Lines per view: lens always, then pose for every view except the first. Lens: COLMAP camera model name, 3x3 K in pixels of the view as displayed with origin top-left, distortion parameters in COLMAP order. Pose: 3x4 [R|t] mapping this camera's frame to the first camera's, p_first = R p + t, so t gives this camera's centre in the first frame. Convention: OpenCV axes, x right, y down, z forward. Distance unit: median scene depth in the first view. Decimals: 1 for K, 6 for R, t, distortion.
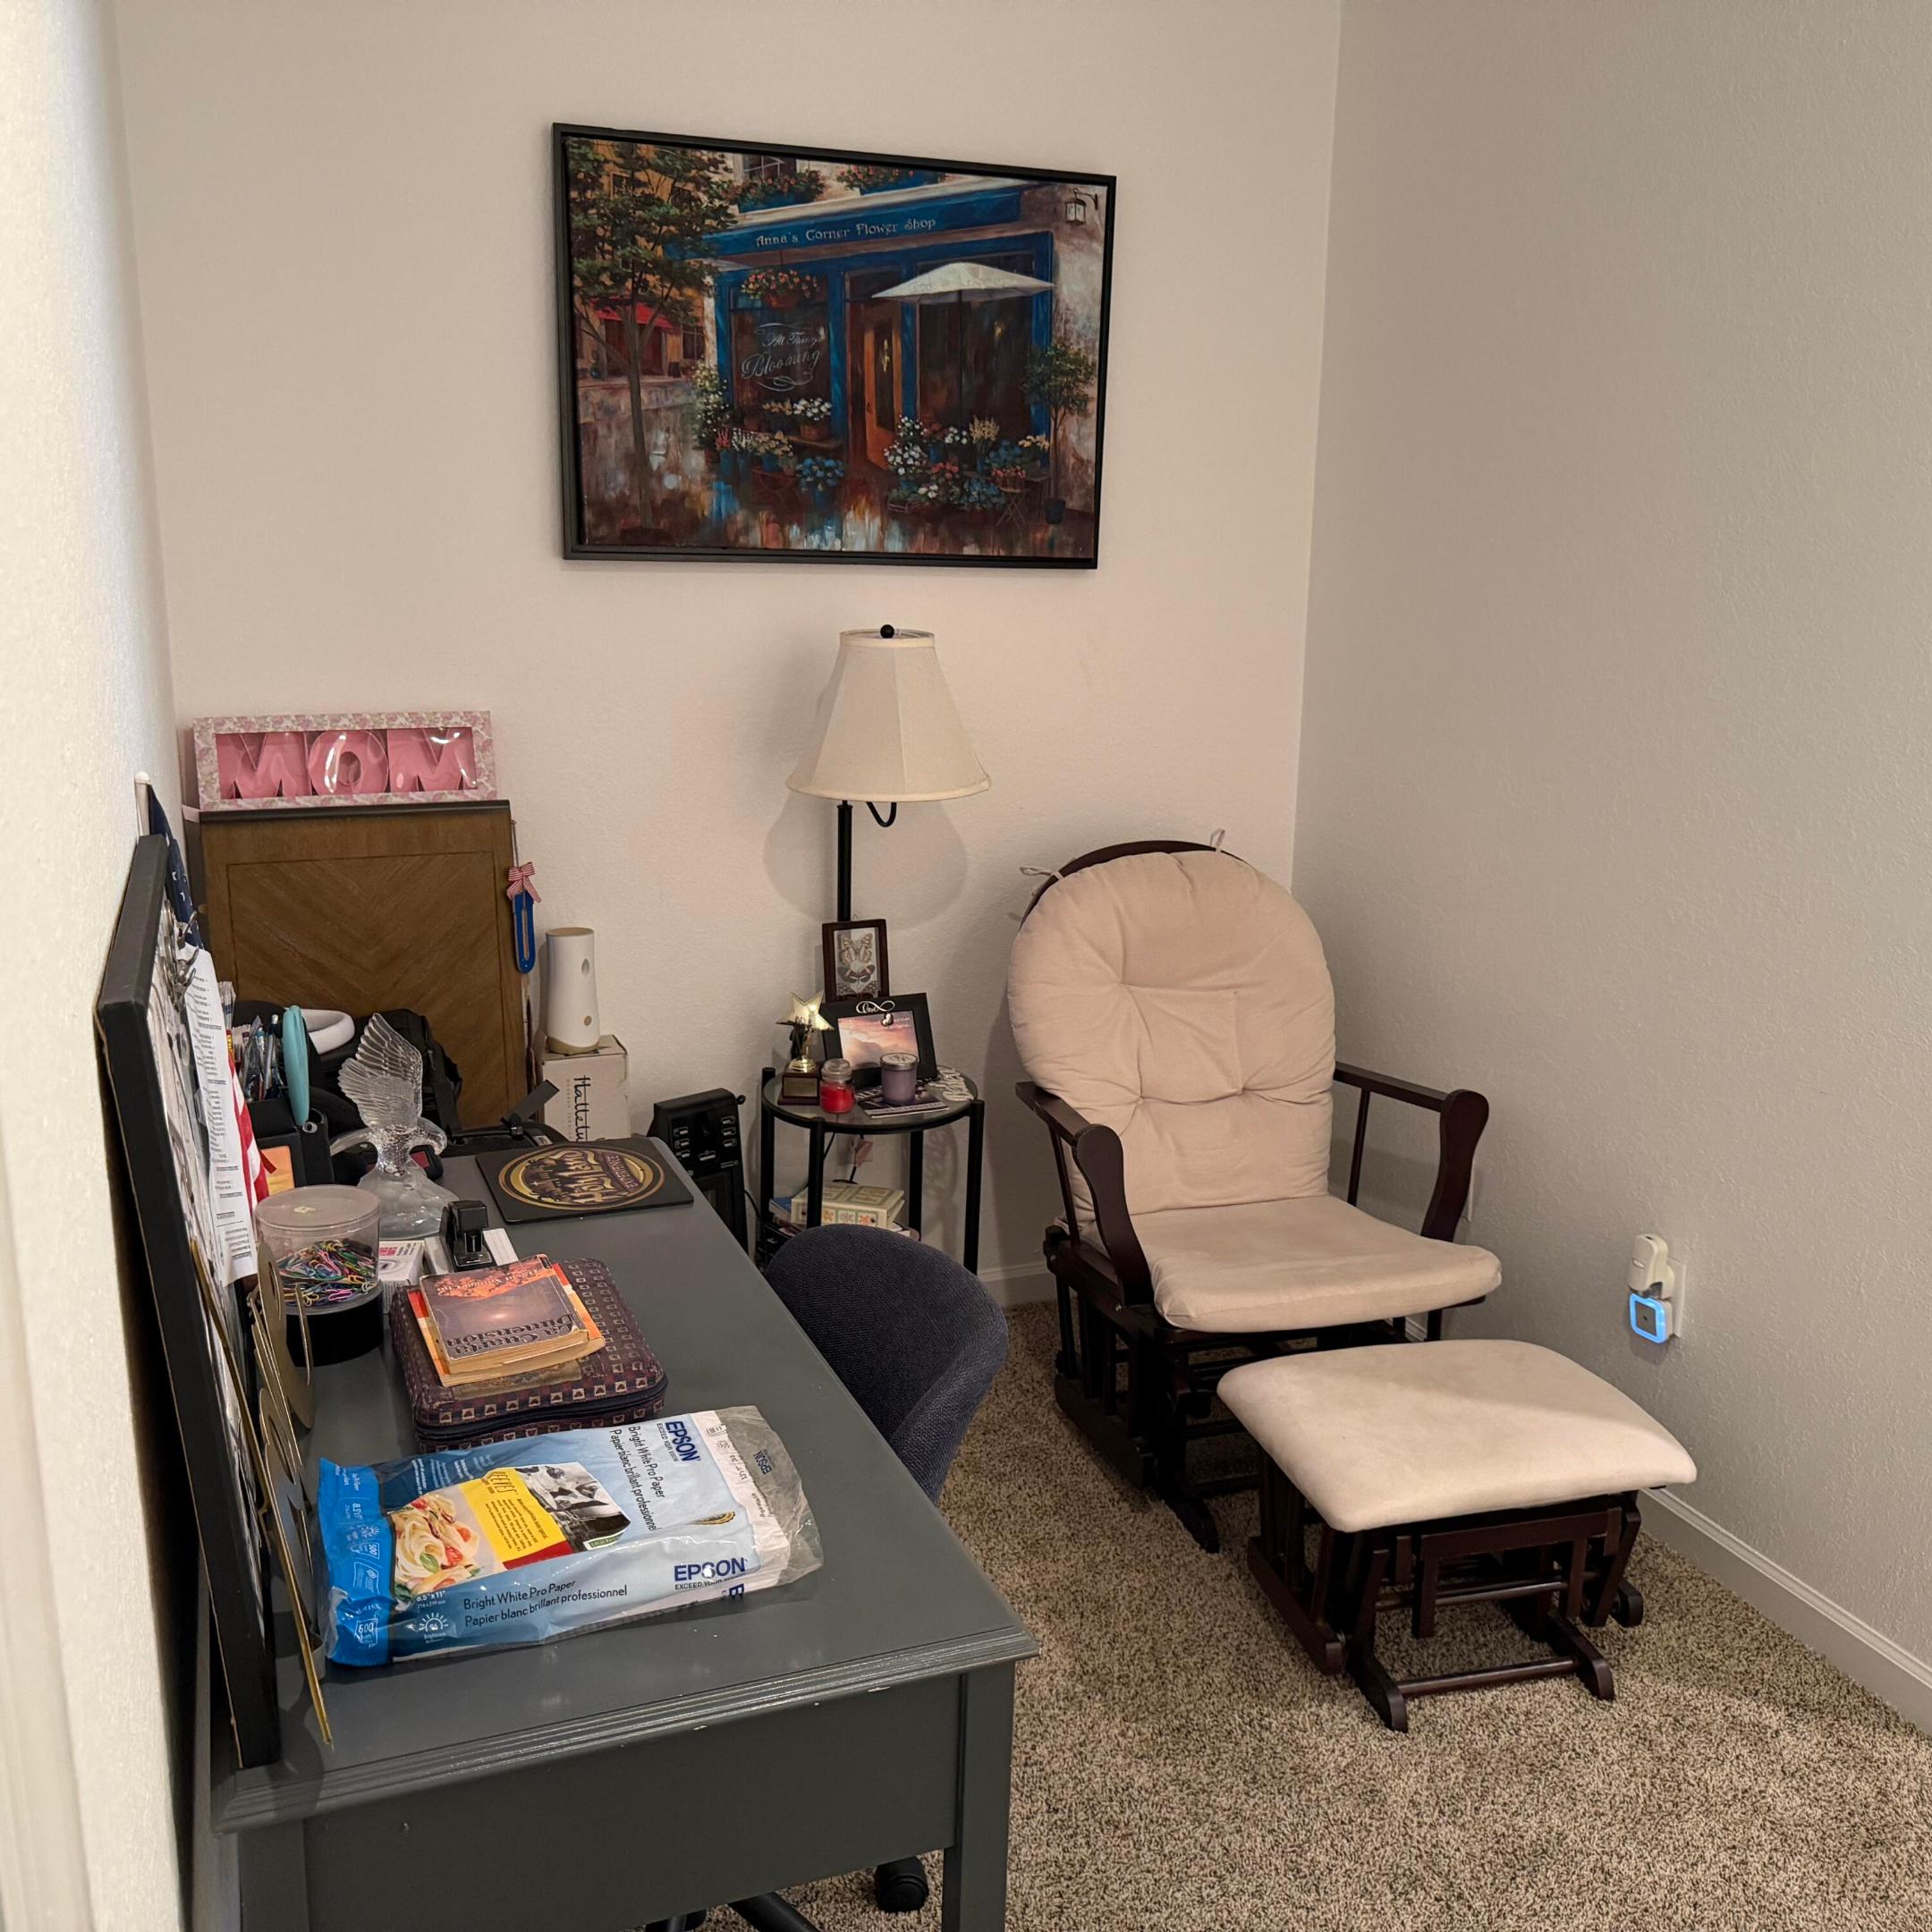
lens RADIAL K [[1804.5, 0, 966.0], [0, 1804.5, 966.0], [0, 0, 1]] dist [0.172097, -0.438345]
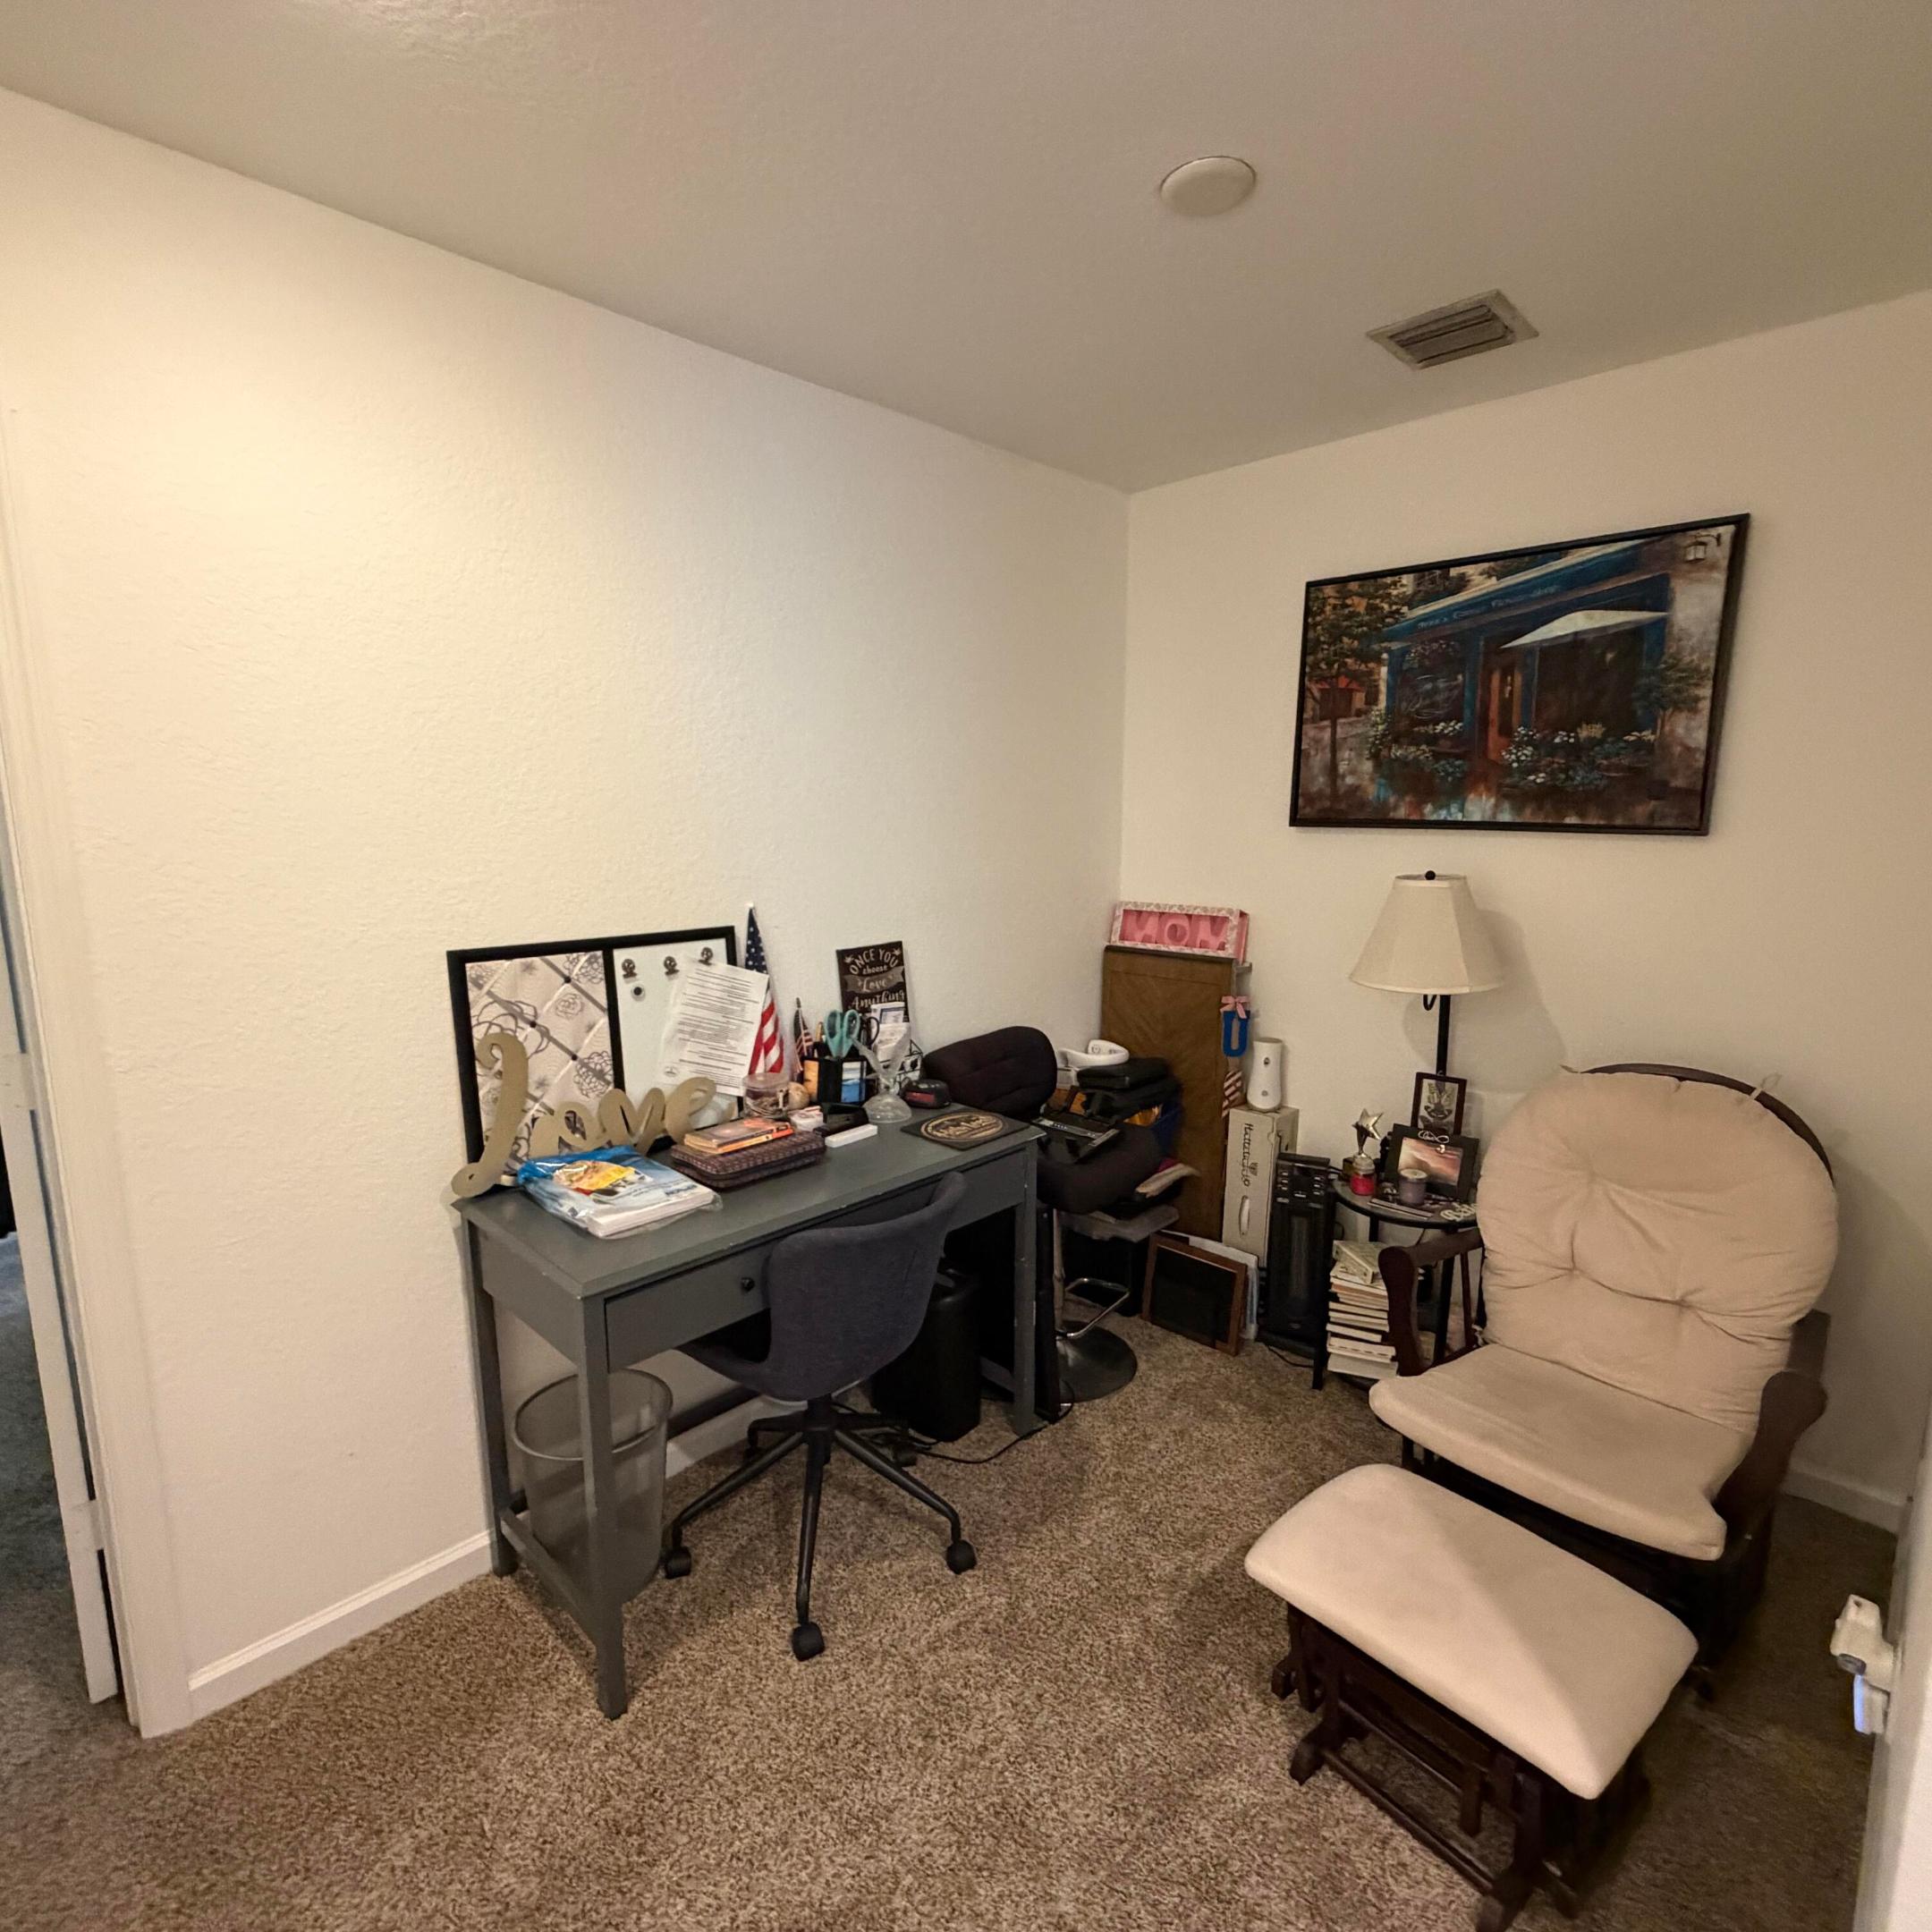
lens RADIAL K [[1035.5, 0, 966.0], [0, 1035.5, 966.0], [0, 0, 1]] dist [0.001974, 0.000600]
pose [[0.409137, 0.127718, -0.903491, 0.541253], [-0.202306, 0.978210, 0.046668, -0.075714], [0.889764, 0.163689, 0.426060, 0.324648]]
